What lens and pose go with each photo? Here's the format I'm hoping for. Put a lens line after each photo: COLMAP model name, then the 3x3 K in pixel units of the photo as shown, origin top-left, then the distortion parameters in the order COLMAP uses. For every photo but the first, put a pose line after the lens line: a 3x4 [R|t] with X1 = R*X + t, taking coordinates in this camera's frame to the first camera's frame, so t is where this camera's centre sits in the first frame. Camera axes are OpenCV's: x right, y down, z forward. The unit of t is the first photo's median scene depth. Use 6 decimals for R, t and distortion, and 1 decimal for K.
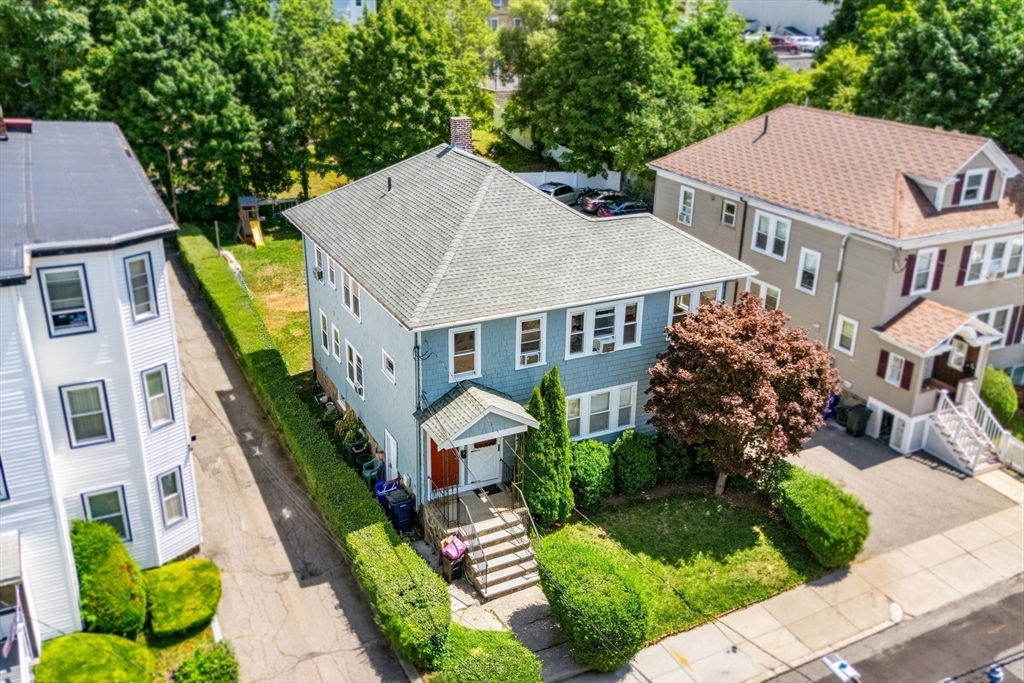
lens RADIAL K [[890.9, 0, 512.0], [0, 890.9, 341.5], [0, 0, 1]] dist [0.104810, -0.162558]
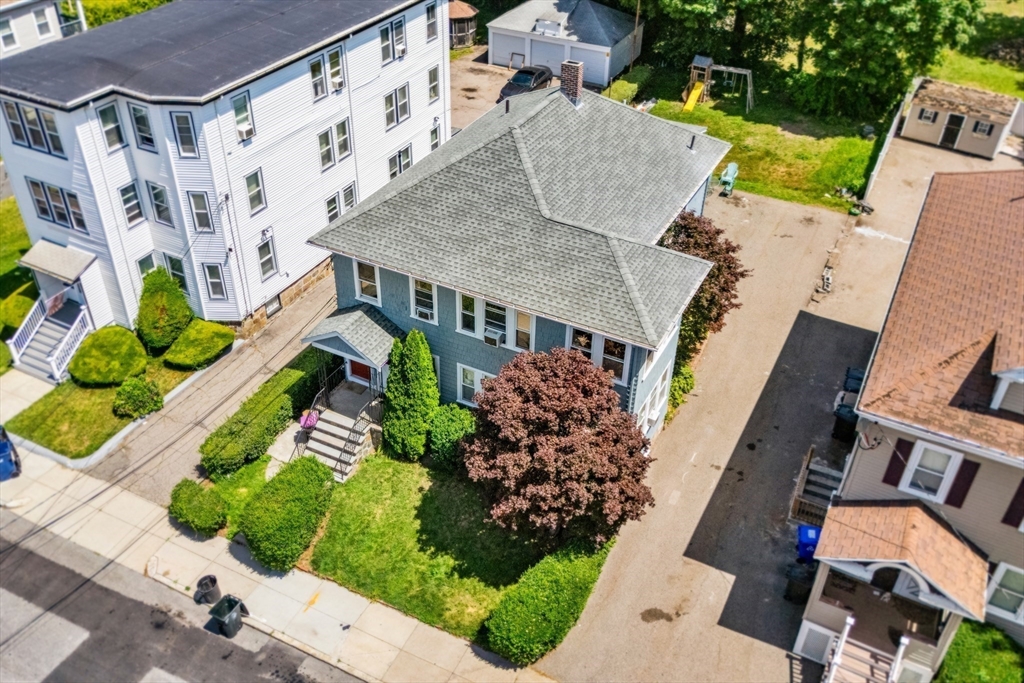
lens RADIAL K [[890.9, 0, 512.0], [0, 890.9, 341.5], [0, 0, 1]] dist [0.104810, -0.162558]
pose [[0.592574, 0.481401, -0.645840, 0.768392], [-0.319890, 0.876475, 0.359807, -0.360127], [0.739274, -0.006614, 0.673372, 0.346424]]
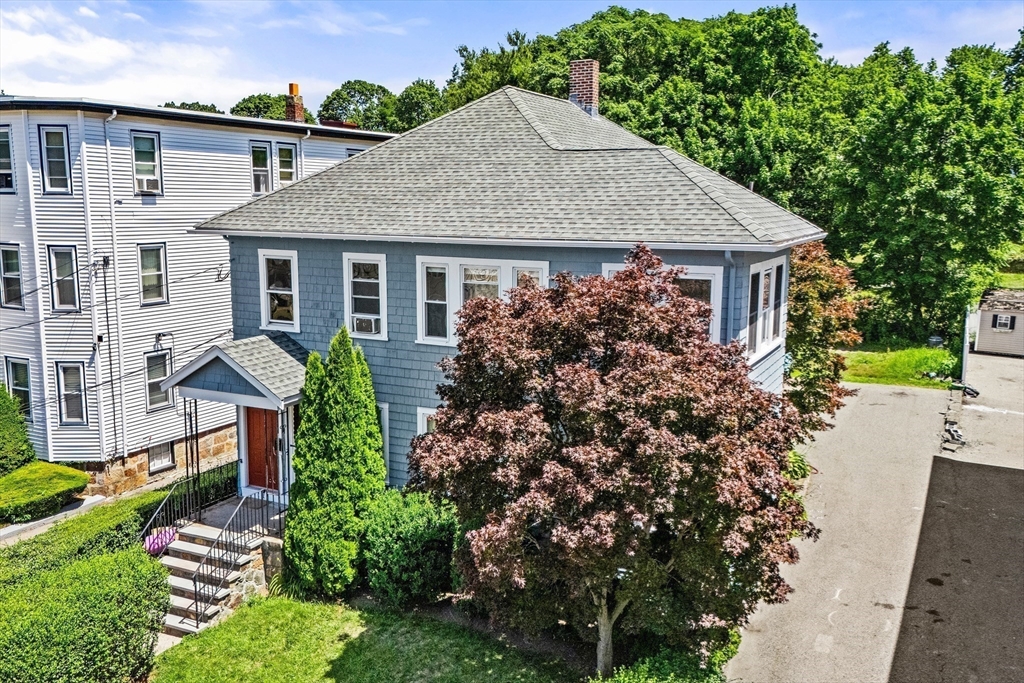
lens RADIAL K [[898.8, 0, 512.0], [0, 898.8, 341.5], [0, 0, 1]] dist [0.031350, 0.006313]
pose [[0.596605, 0.121799, -0.793239, 0.591264], [-0.303575, 0.949223, -0.082573, 0.051006], [0.742903, 0.290071, 0.603286, 0.666577]]
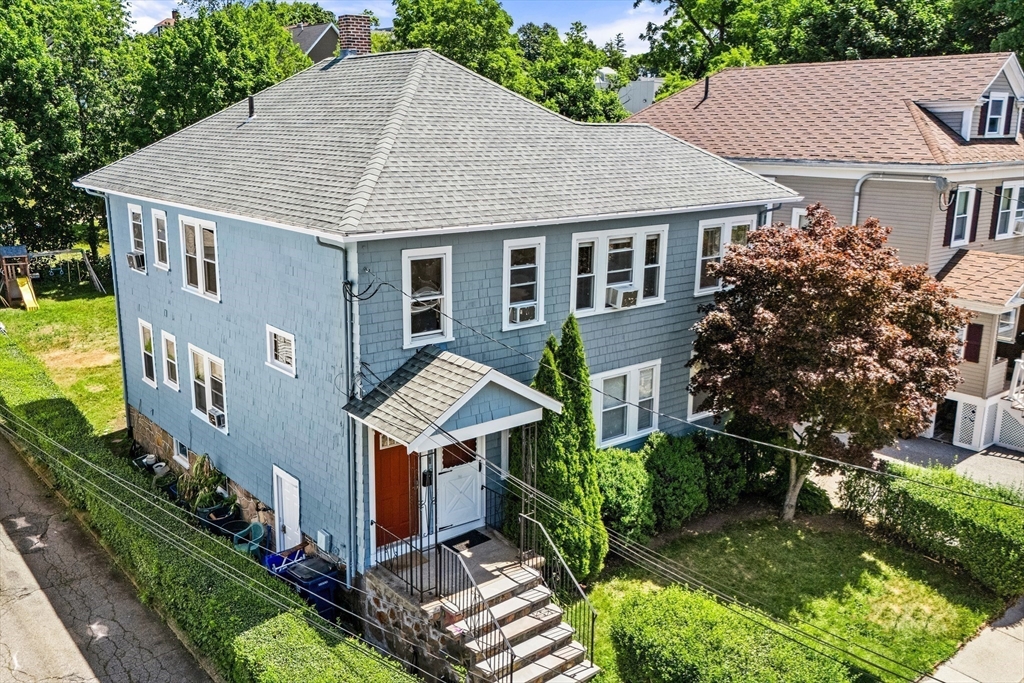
lens RADIAL K [[890.9, 0, 512.0], [0, 890.9, 341.5], [0, 0, 1]] dist [0.104810, -0.162558]
pose [[0.973835, -0.056479, 0.220125, -0.121456], [0.088051, 0.986738, -0.136366, 0.119323], [-0.209504, 0.152180, 0.965893, 0.392278]]
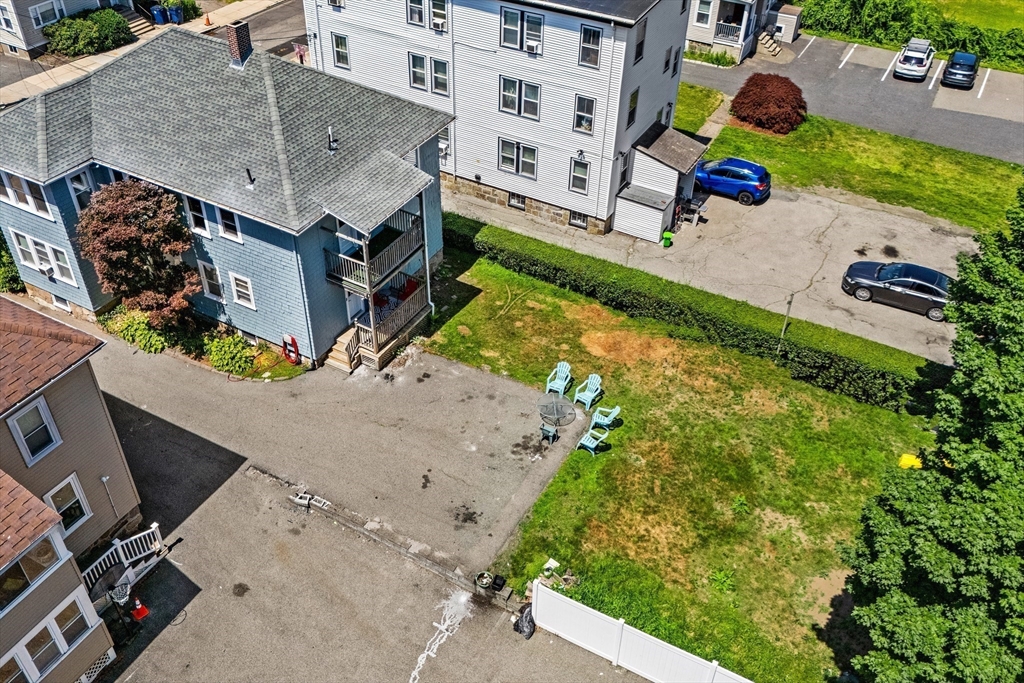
lens RADIAL K [[890.9, 0, 512.0], [0, 890.9, 341.5], [0, 0, 1]] dist [0.104810, -0.162558]
pose [[-0.821575, 0.340038, -0.457590, 0.304037], [-0.244475, 0.514963, 0.821612, -1.097377], [0.515021, 0.786884, -0.339950, 2.028275]]
